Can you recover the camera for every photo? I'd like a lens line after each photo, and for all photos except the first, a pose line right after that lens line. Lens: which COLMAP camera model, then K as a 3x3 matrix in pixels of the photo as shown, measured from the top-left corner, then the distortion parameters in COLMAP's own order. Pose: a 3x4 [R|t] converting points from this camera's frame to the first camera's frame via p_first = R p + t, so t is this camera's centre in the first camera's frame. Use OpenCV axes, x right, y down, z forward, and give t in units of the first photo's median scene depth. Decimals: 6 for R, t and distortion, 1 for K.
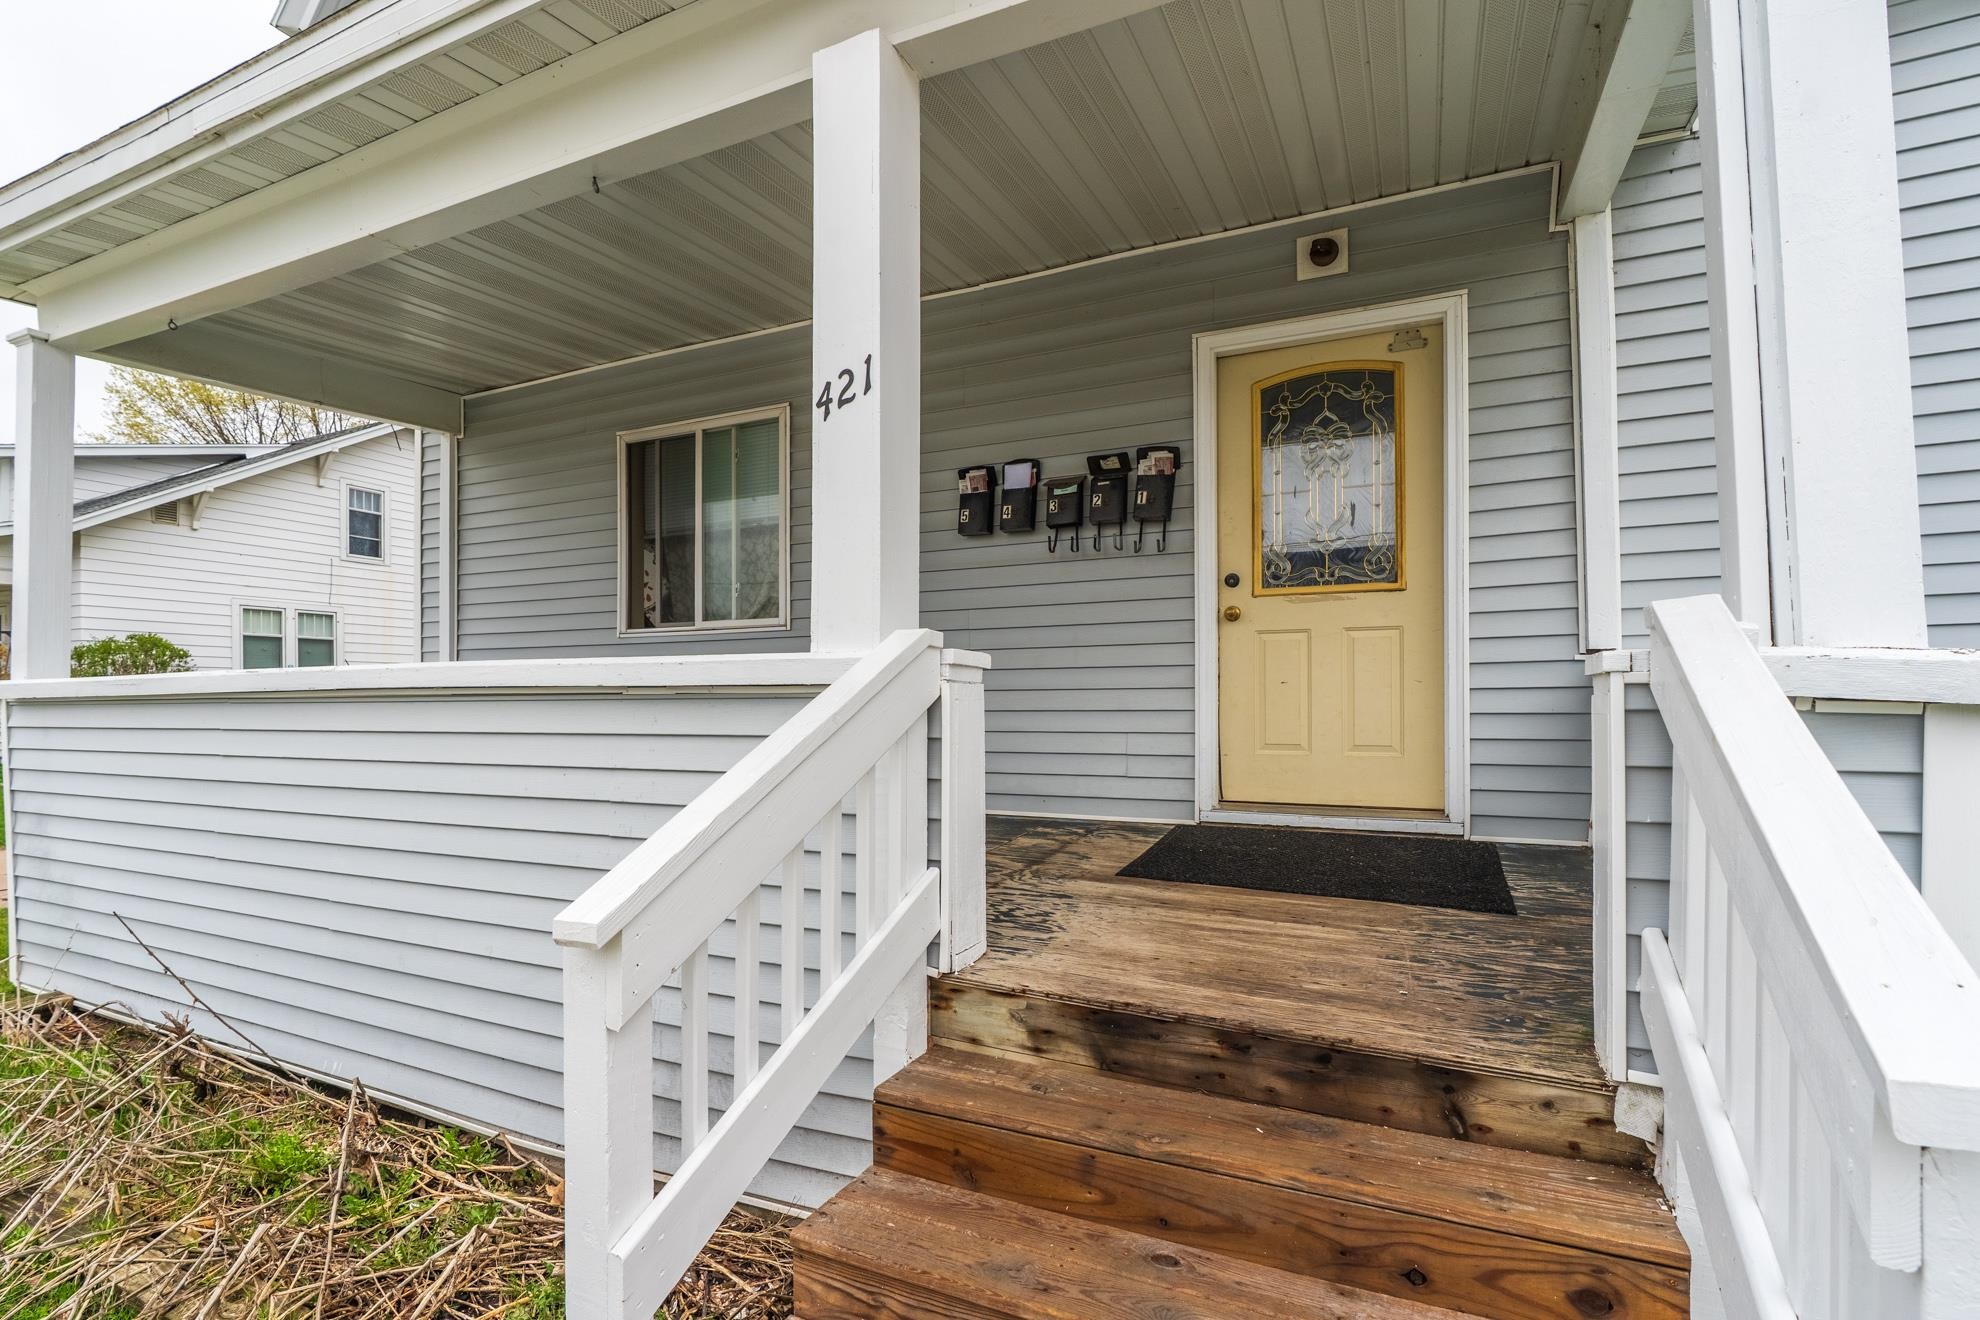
lens RADIAL K [[929.8, 0, 1011.6], [0, 929.8, 709.3], [0, 0, 1]] dist [-0.000662, 0.000069]
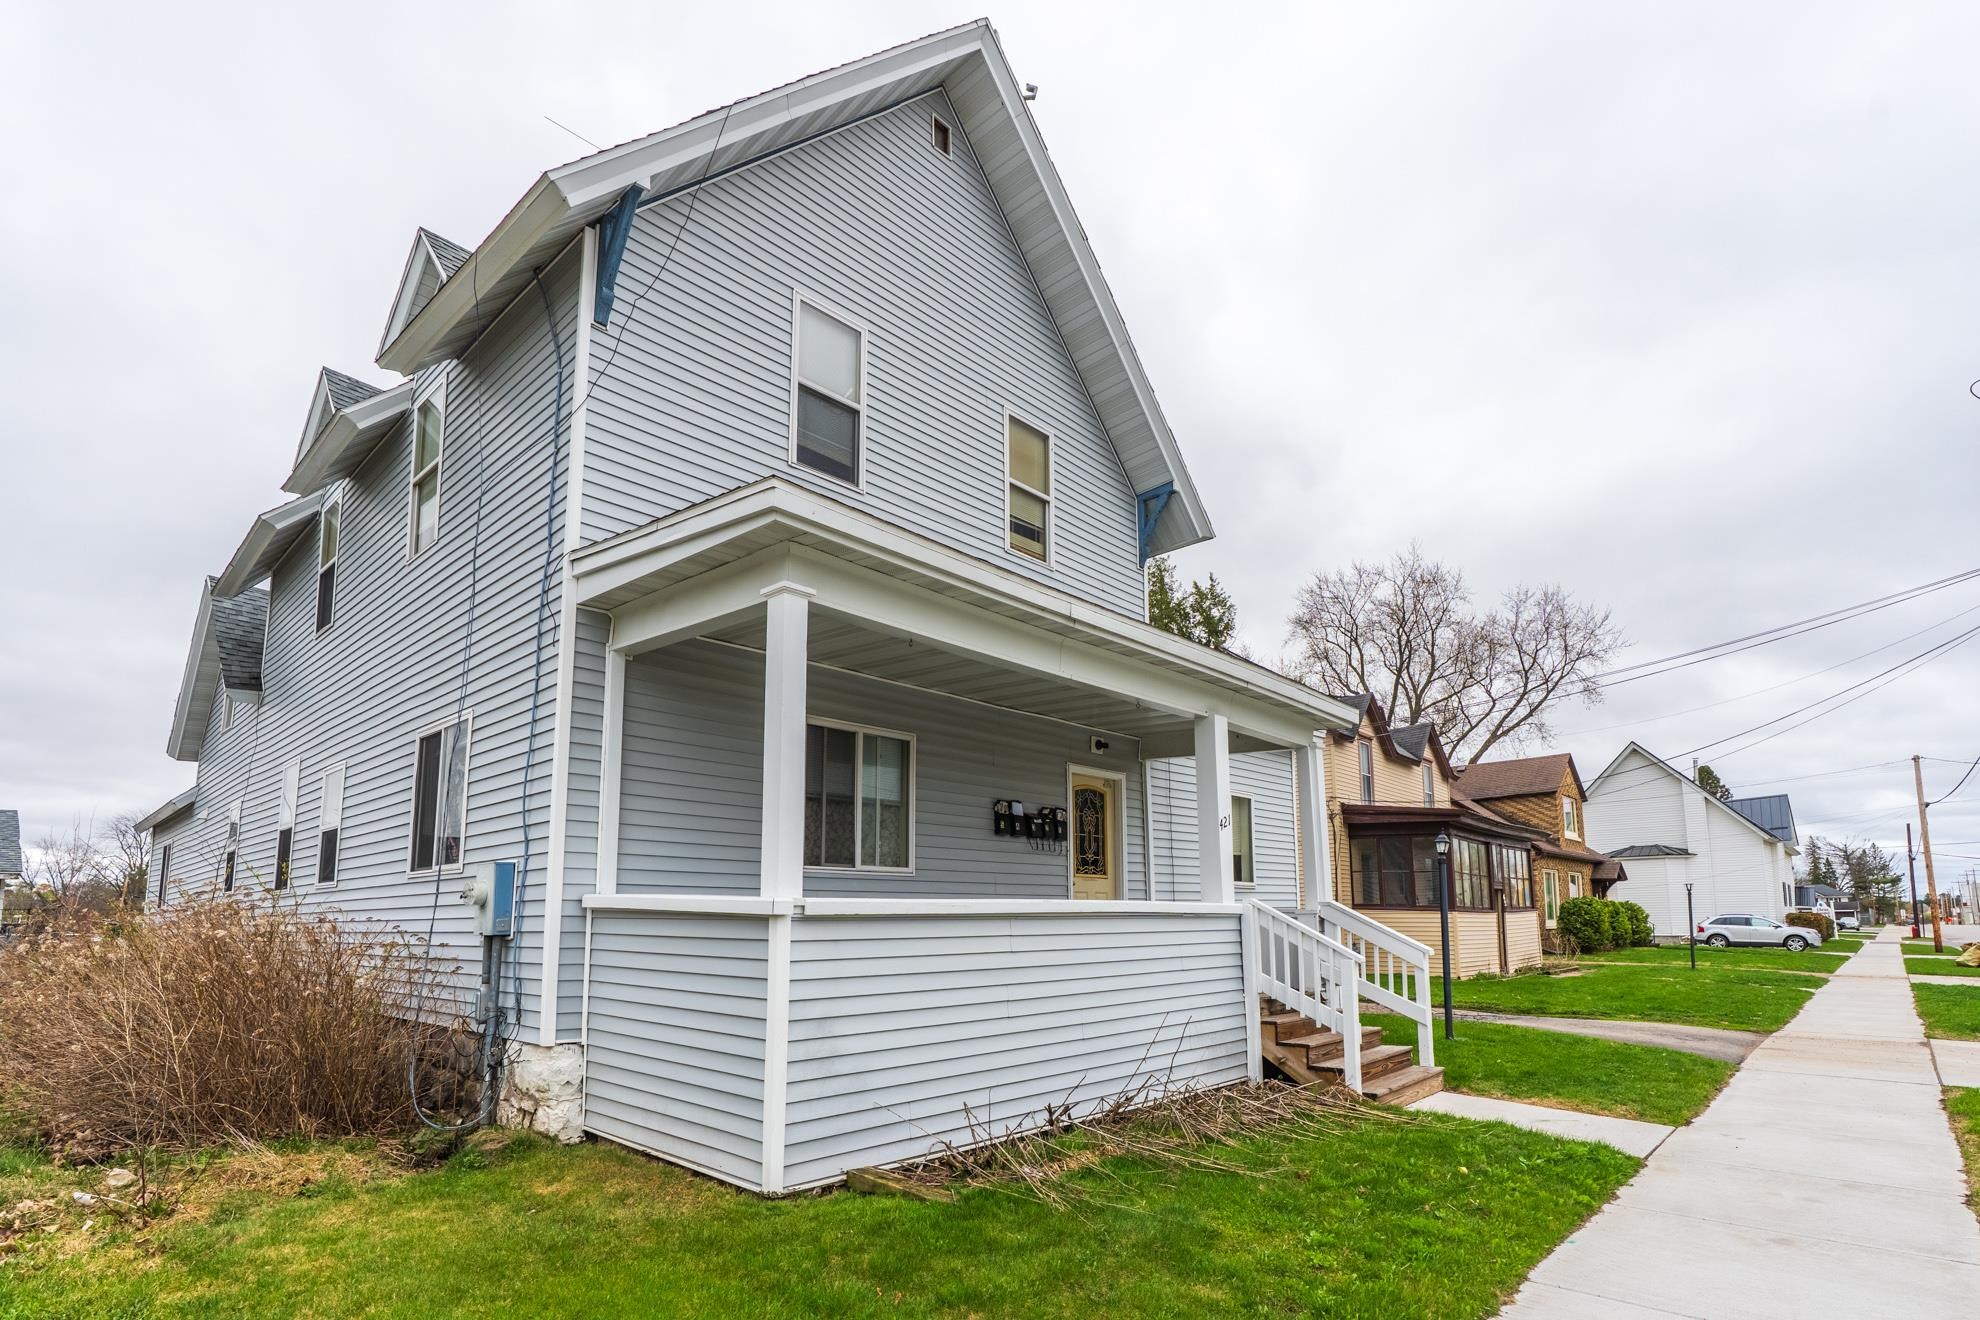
lens RADIAL K [[929.8, 0, 993.8], [0, 929.8, 657.9], [0, 0, 1]] dist [-0.000662, 0.000069]
pose [[0.321119, 0.254729, 0.912138, -1.923512], [-0.005883, 0.963665, -0.267048, -0.024389], [-0.947021, 0.080388, 0.310950, 0.388869]]
